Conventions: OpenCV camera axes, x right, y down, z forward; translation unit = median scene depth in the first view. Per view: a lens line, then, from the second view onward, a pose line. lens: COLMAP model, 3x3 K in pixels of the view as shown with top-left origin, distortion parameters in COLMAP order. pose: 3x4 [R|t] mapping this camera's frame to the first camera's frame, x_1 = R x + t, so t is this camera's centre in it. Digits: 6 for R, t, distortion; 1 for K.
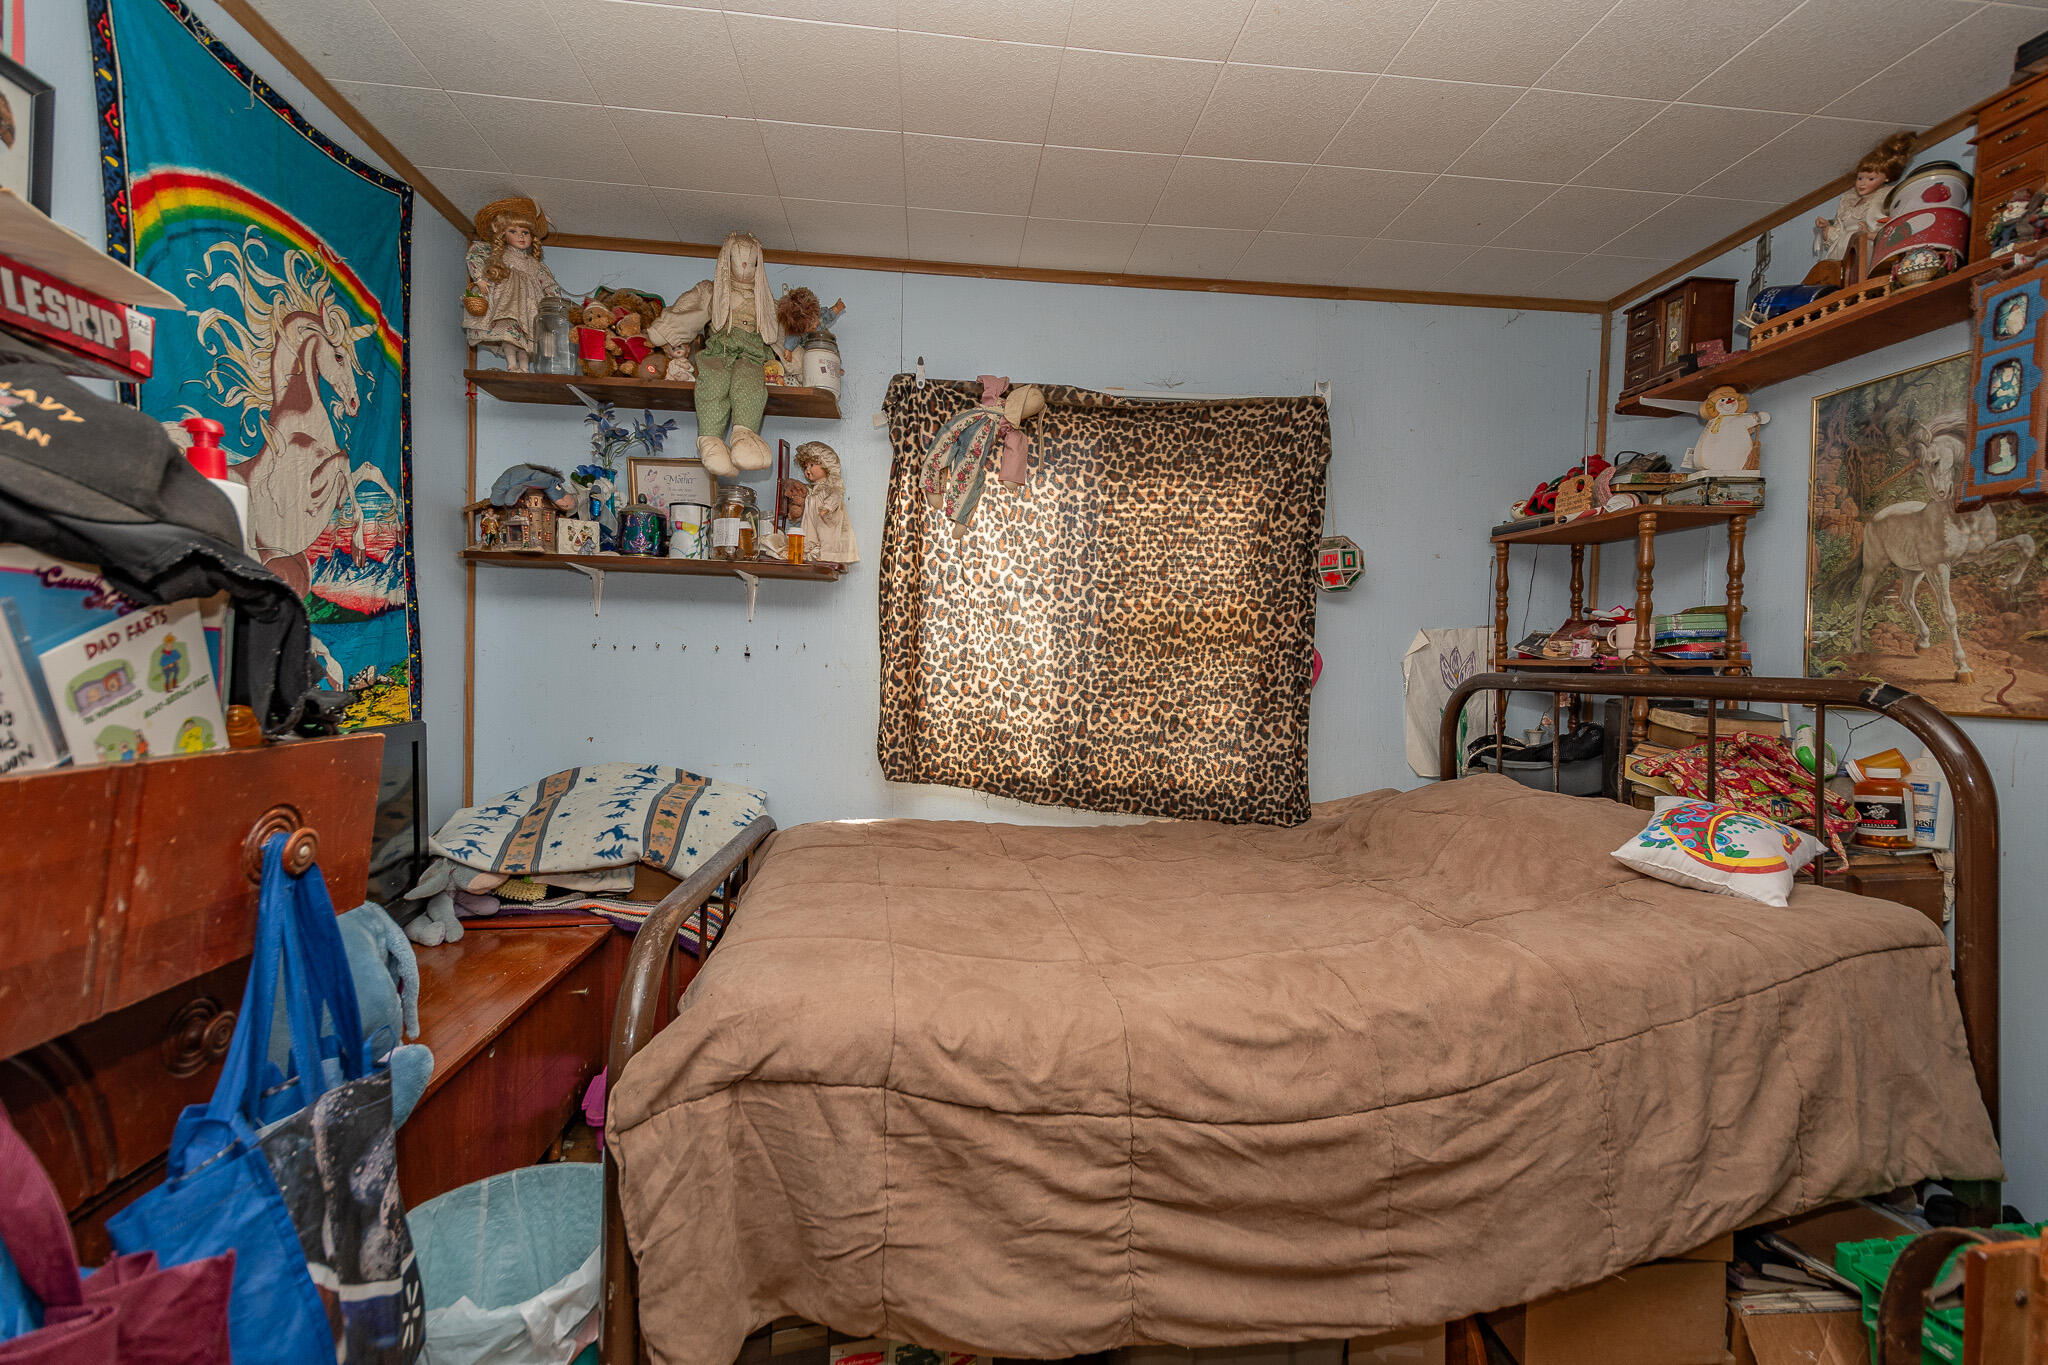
lens RADIAL K [[887.8, 0, 1026.3], [0, 887.8, 674.2], [0, 0, 1]] dist [0.015970, -0.005097]
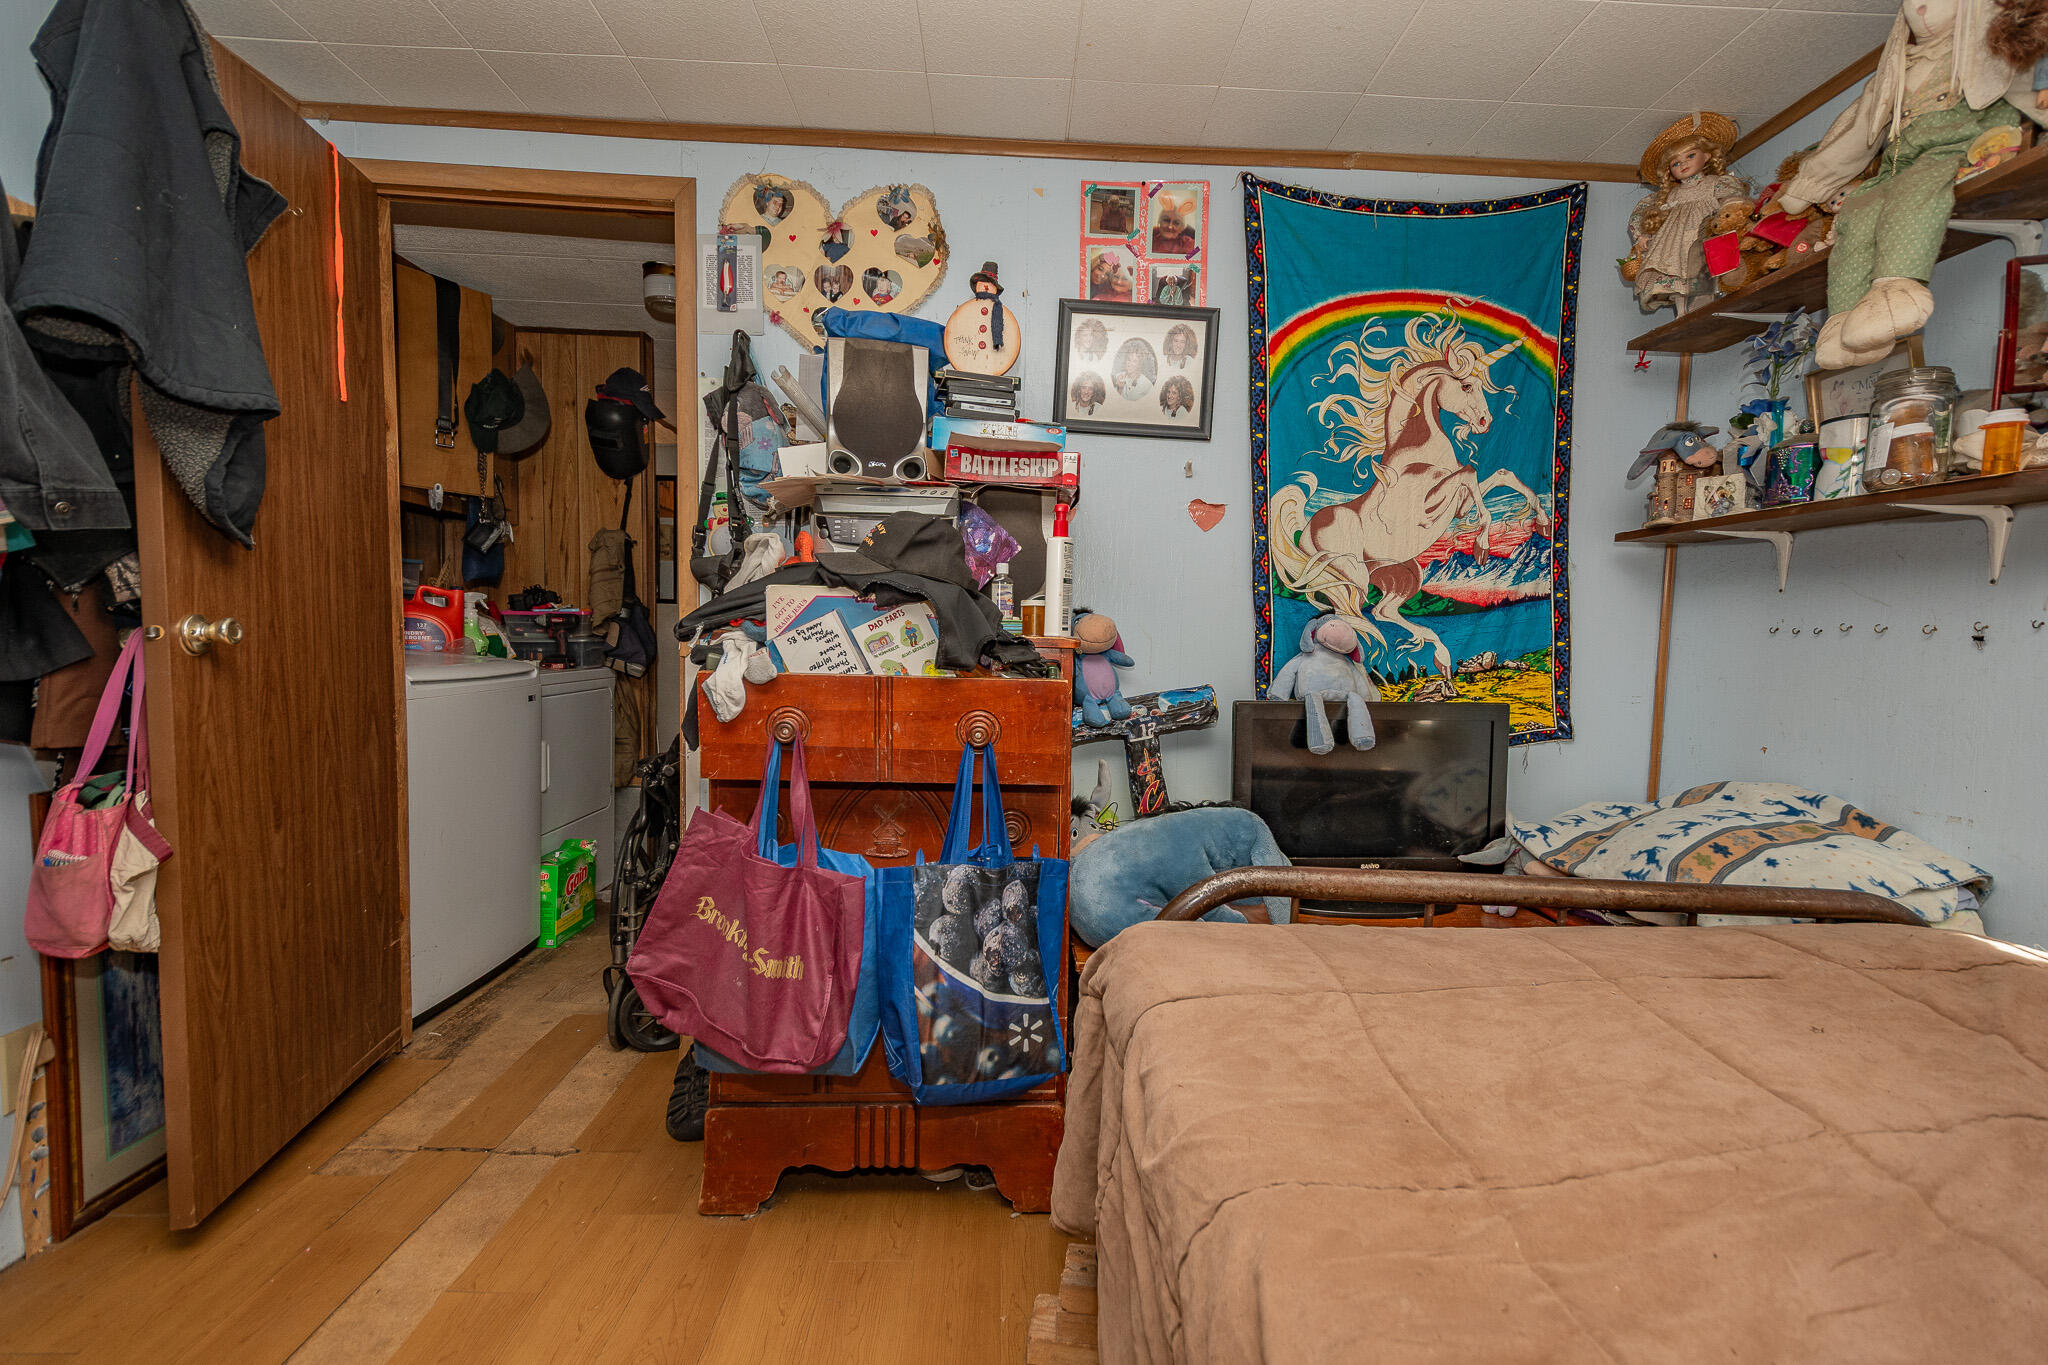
lens RADIAL K [[887.8, 0, 1031.9], [0, 887.8, 683.2], [0, 0, 1]] dist [0.015970, -0.005097]
pose [[-0.077837, 0.033793, -0.996393, 0.455038], [-0.031419, 0.998846, 0.036330, 0.007693], [0.996471, 0.034133, -0.076685, 0.546474]]
